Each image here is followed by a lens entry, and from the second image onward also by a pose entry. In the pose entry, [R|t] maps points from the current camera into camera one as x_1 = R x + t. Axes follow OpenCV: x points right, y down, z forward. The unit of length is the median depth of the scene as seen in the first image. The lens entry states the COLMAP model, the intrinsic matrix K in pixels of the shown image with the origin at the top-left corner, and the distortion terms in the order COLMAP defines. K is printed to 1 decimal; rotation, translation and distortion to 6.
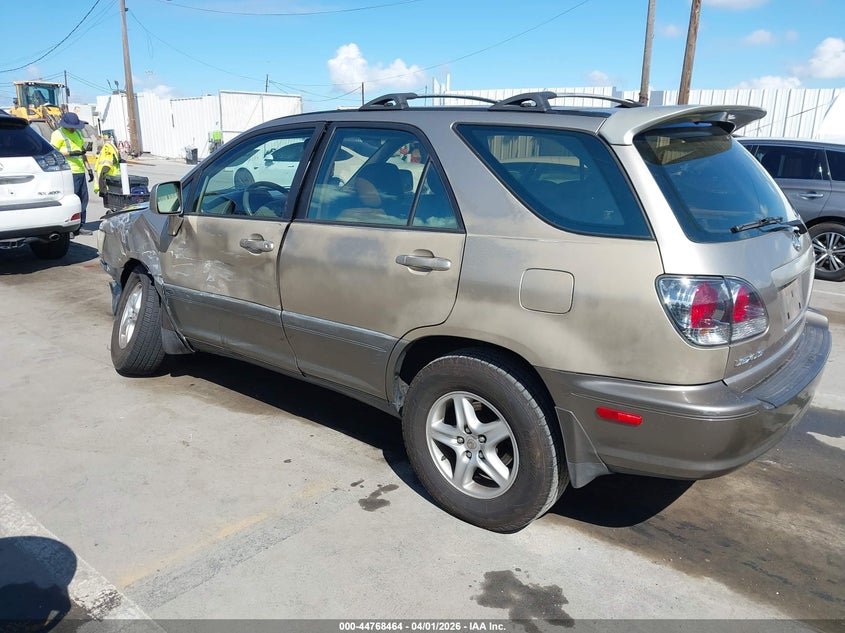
lens RADIAL K [[646.4, 0, 422.5], [0, 646.4, 316.5], [0, 0, 1]] dist [0.003725, -0.001271]
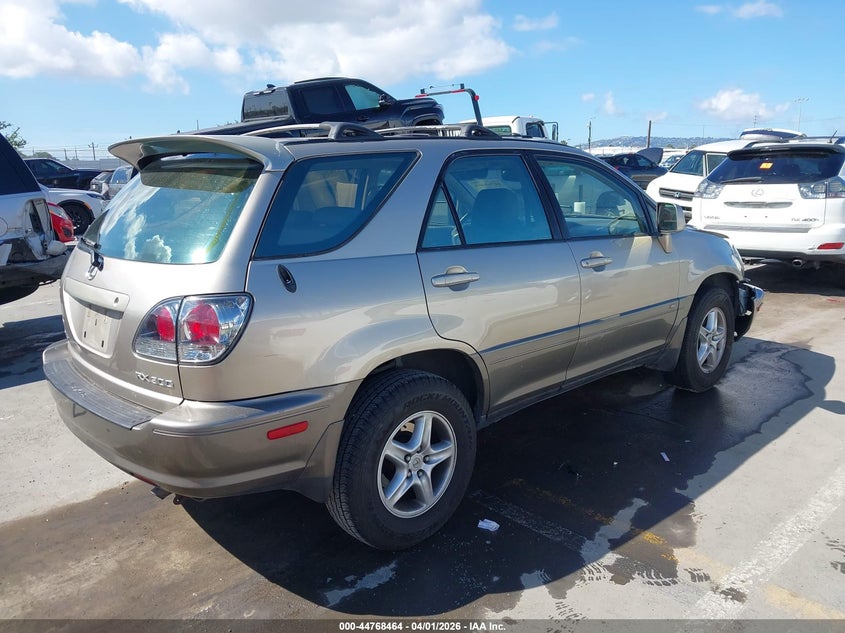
lens RADIAL K [[646.4, 0, 422.5], [0, 646.4, 316.5], [0, 0, 1]] dist [0.003725, -0.001271]
pose [[-0.132672, 0.197475, -0.971289, 0.531333], [-0.238118, 0.944901, 0.224636, -0.137365], [0.962132, 0.261084, -0.078340, 0.562227]]
